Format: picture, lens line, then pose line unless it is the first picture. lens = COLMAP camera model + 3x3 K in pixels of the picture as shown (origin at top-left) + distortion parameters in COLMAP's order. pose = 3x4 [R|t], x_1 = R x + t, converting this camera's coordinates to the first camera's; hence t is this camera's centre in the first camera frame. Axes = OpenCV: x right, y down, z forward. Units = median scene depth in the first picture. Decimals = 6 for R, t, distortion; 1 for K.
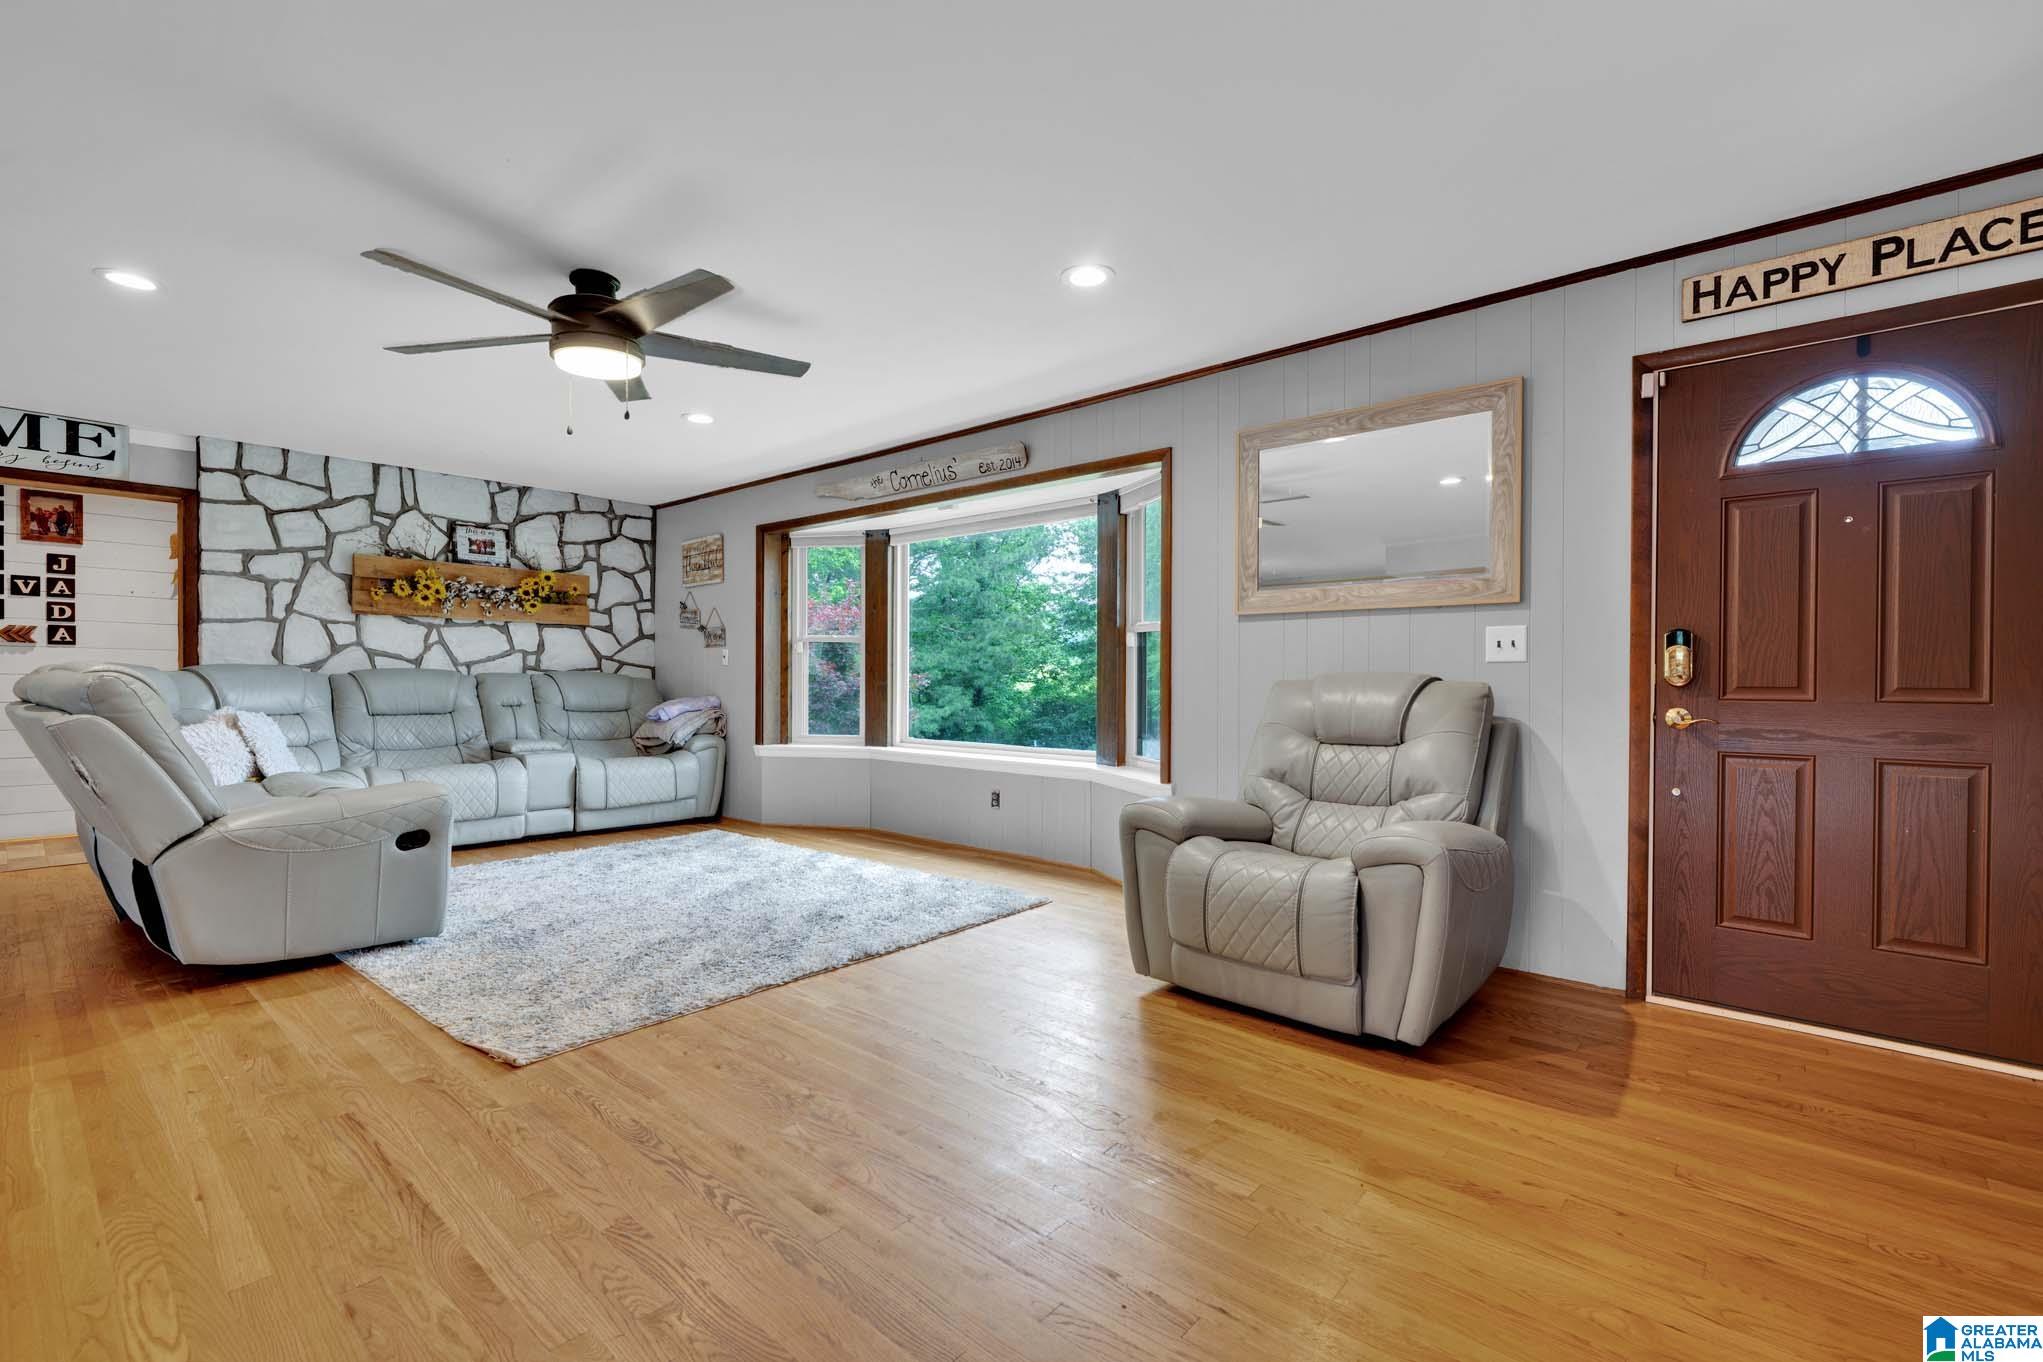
lens RADIAL K [[913.9, 0, 1022.8], [0, 913.9, 685.4], [0, 0, 1]] dist [0.004591, -0.000252]
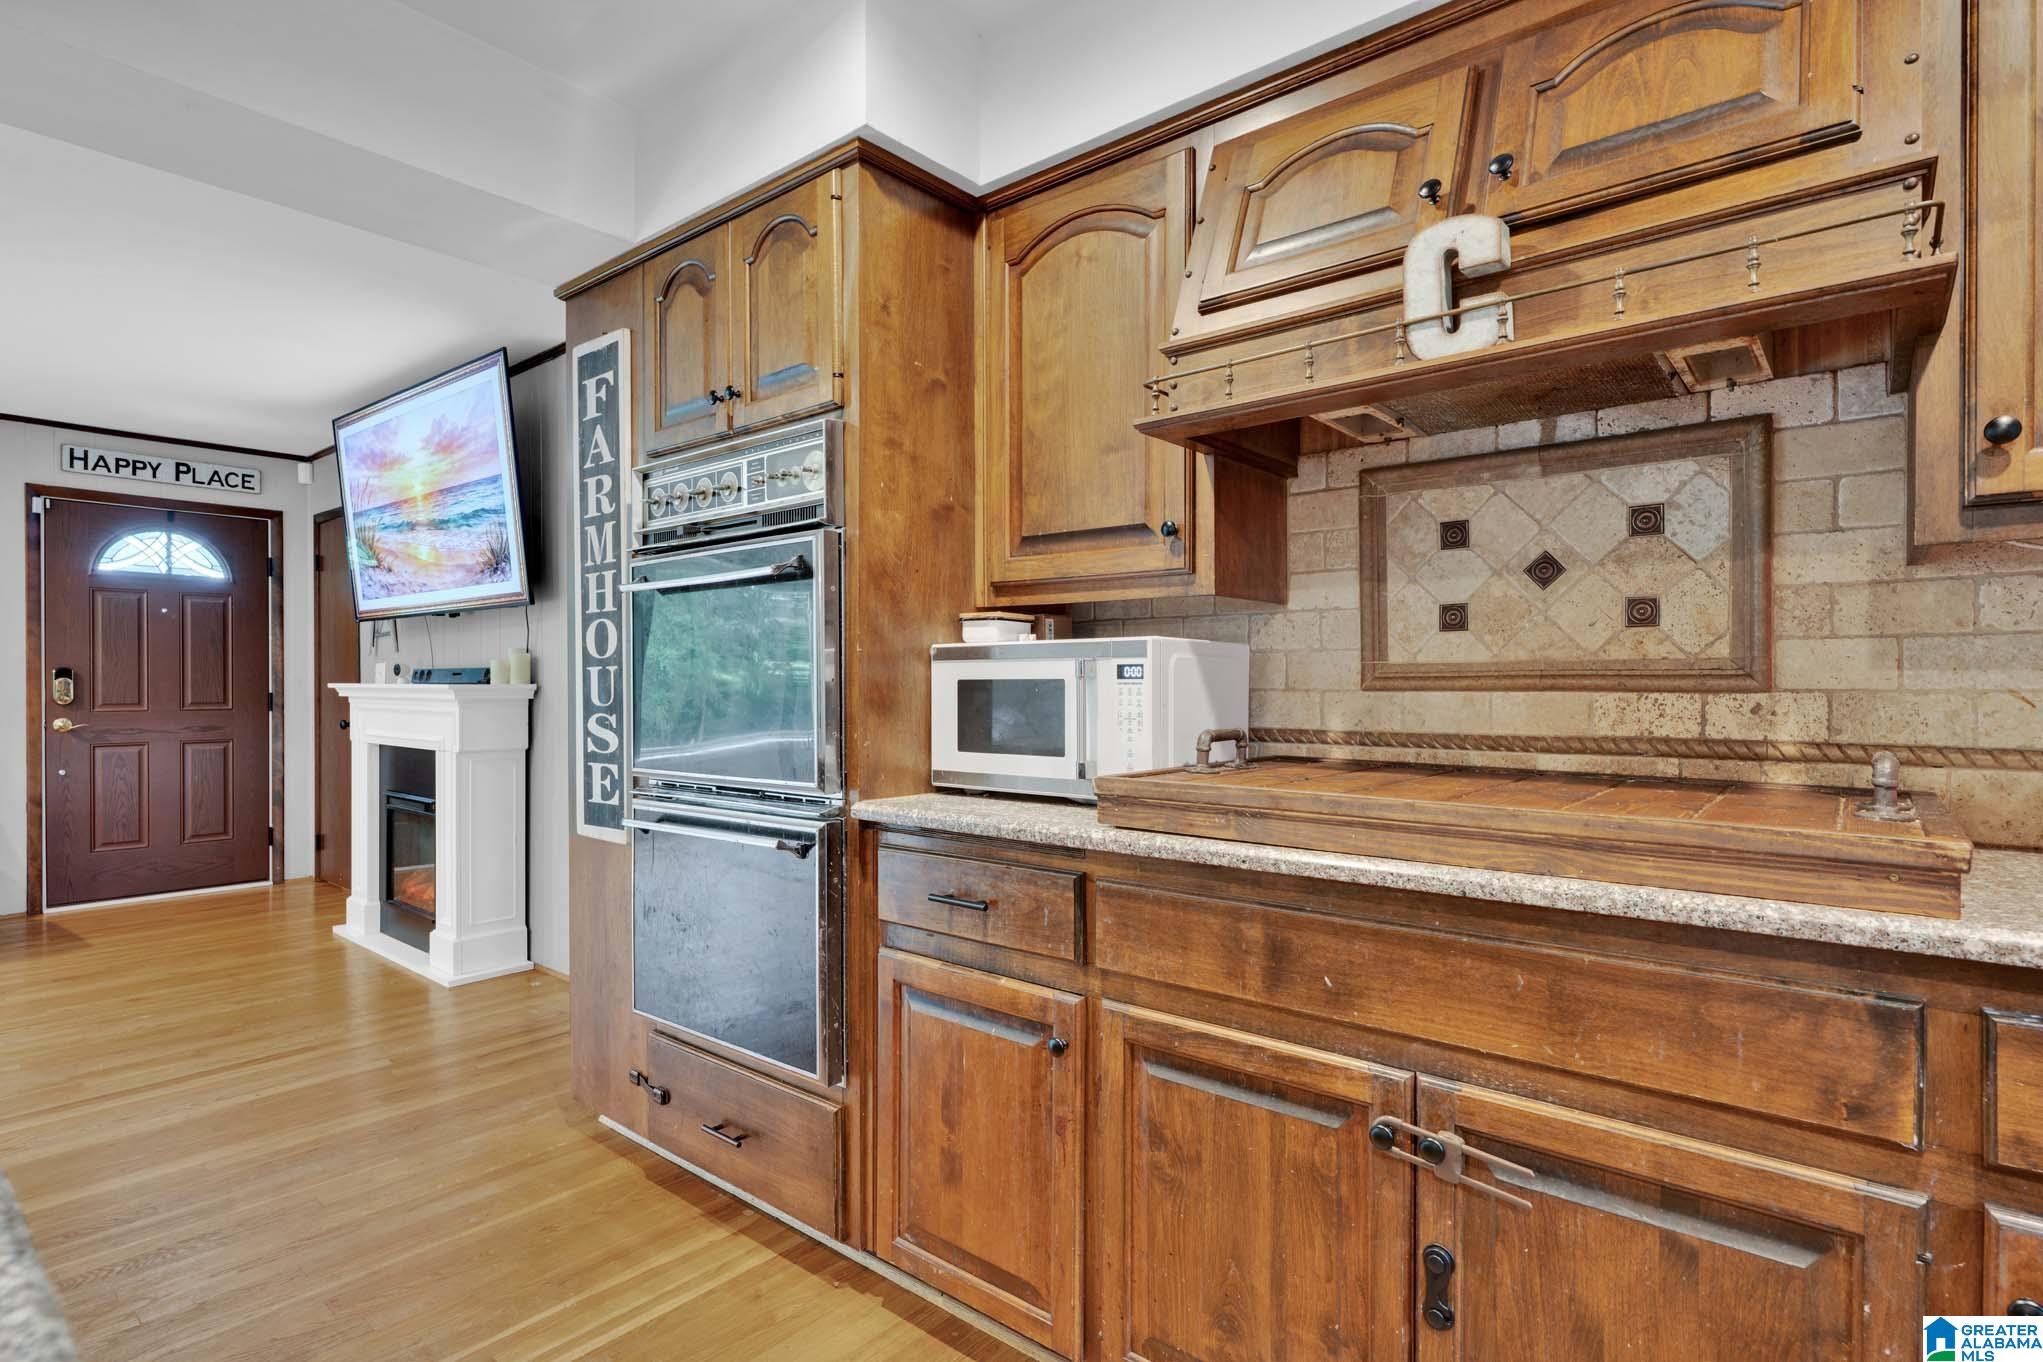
lens RADIAL K [[1020.8, 0, 1018.8], [0, 1020.8, 689.0], [0, 0, 1]] dist [-0.002362, 0.001257]
pose [[-0.026324, -0.013748, 0.999559, -0.564123], [0.005176, 0.999890, 0.013889, -0.021817], [-0.999640, 0.005539, -0.026250, -0.307580]]
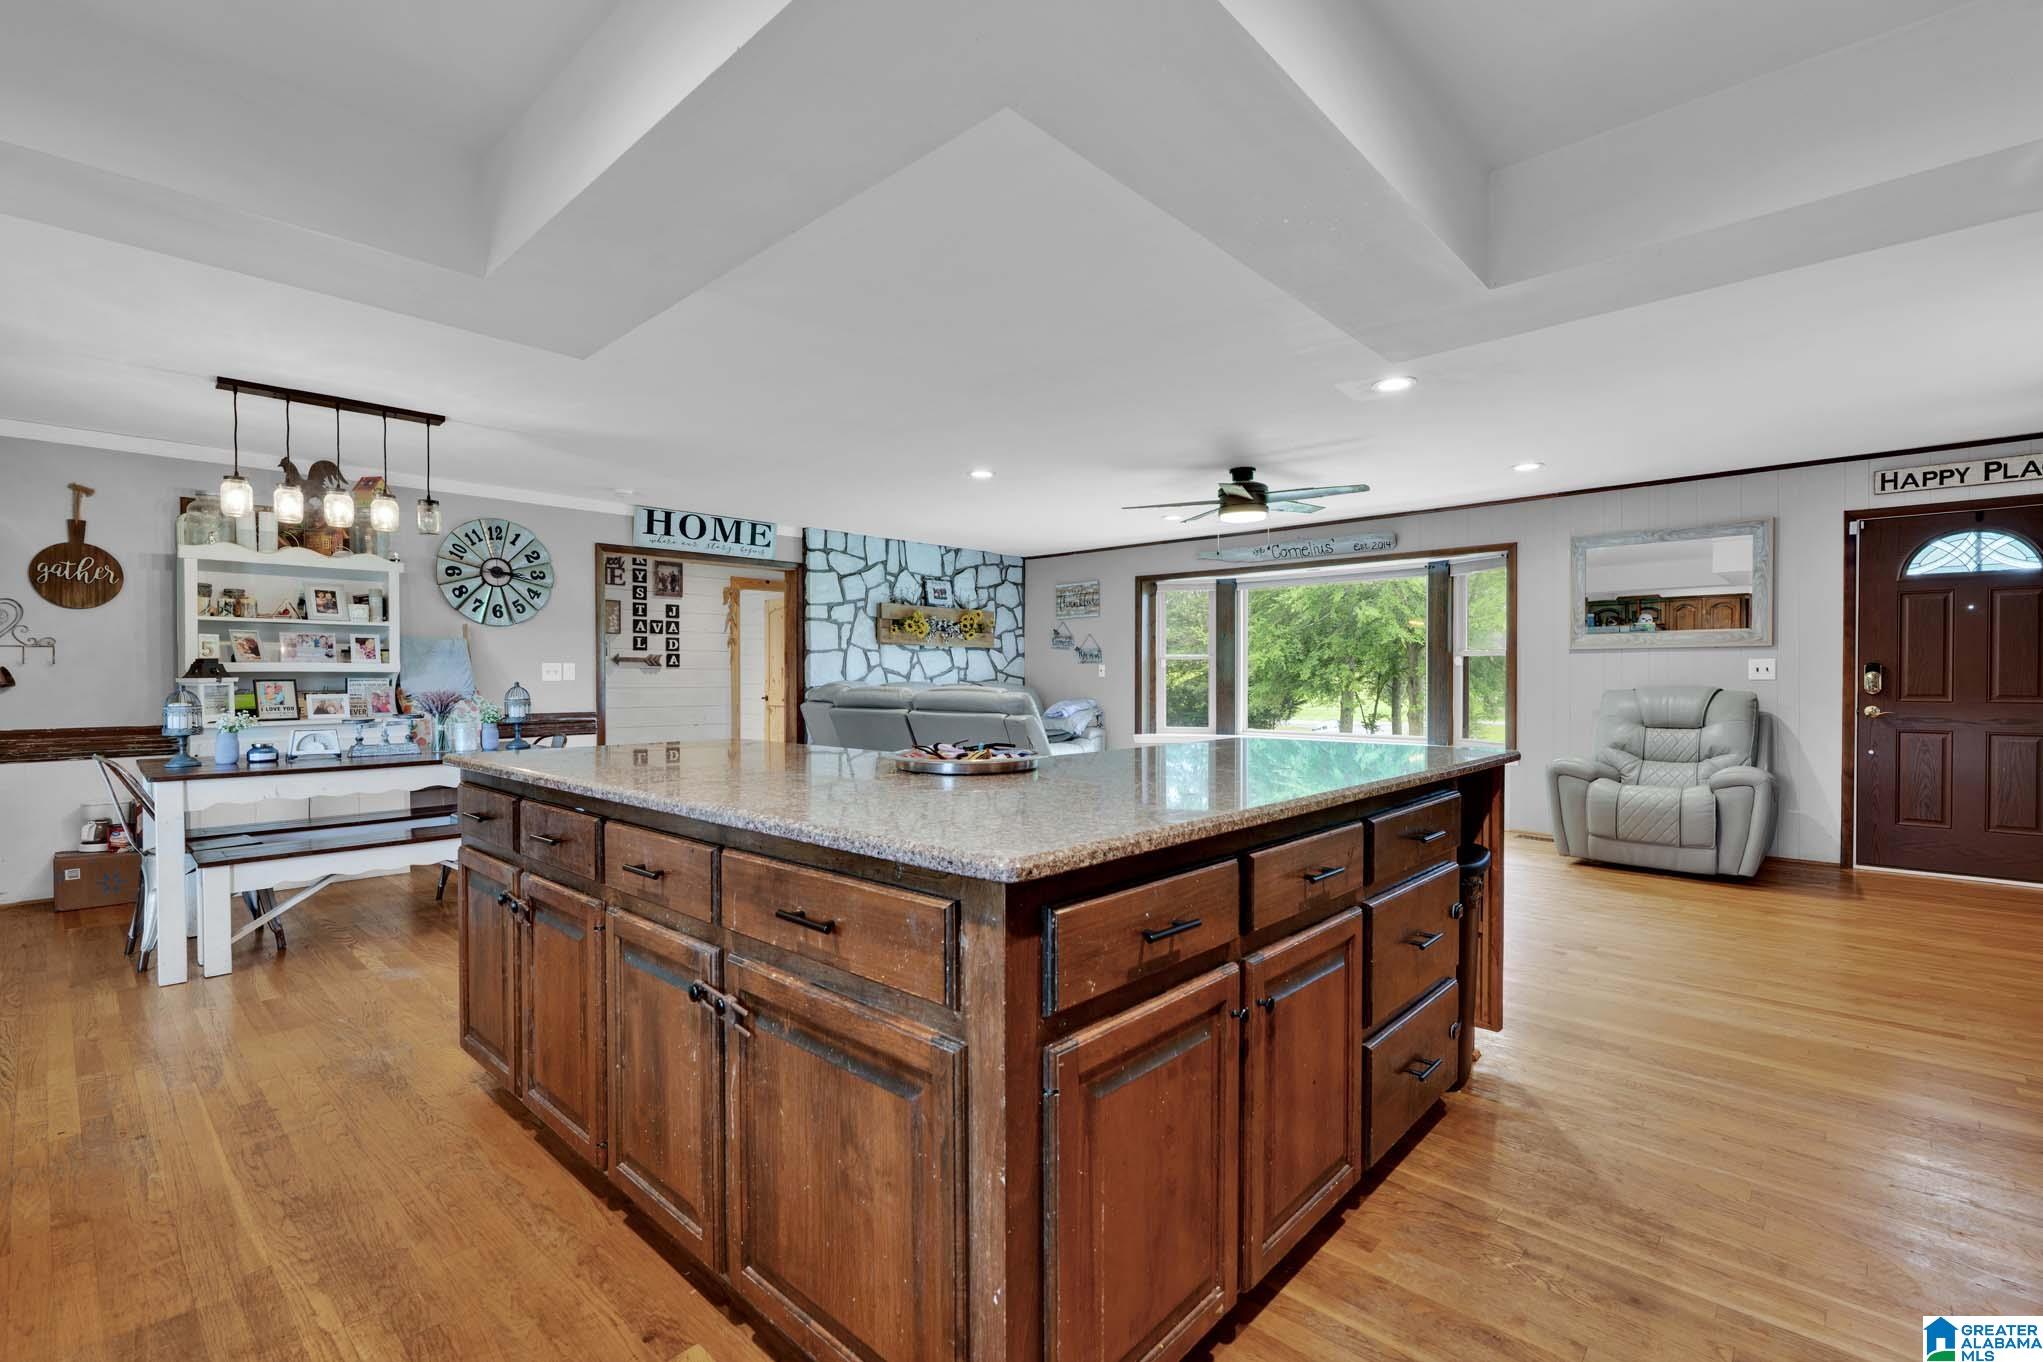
lens RADIAL K [[913.9, 0, 1032.4], [0, 913.9, 686.2], [0, 0, 1]] dist [0.004591, -0.000252]
pose [[0.999605, -0.006871, -0.027251, -0.484555], [0.007016, 0.999962, 0.005224, -0.019275], [0.027214, -0.005413, 0.999615, -0.465690]]
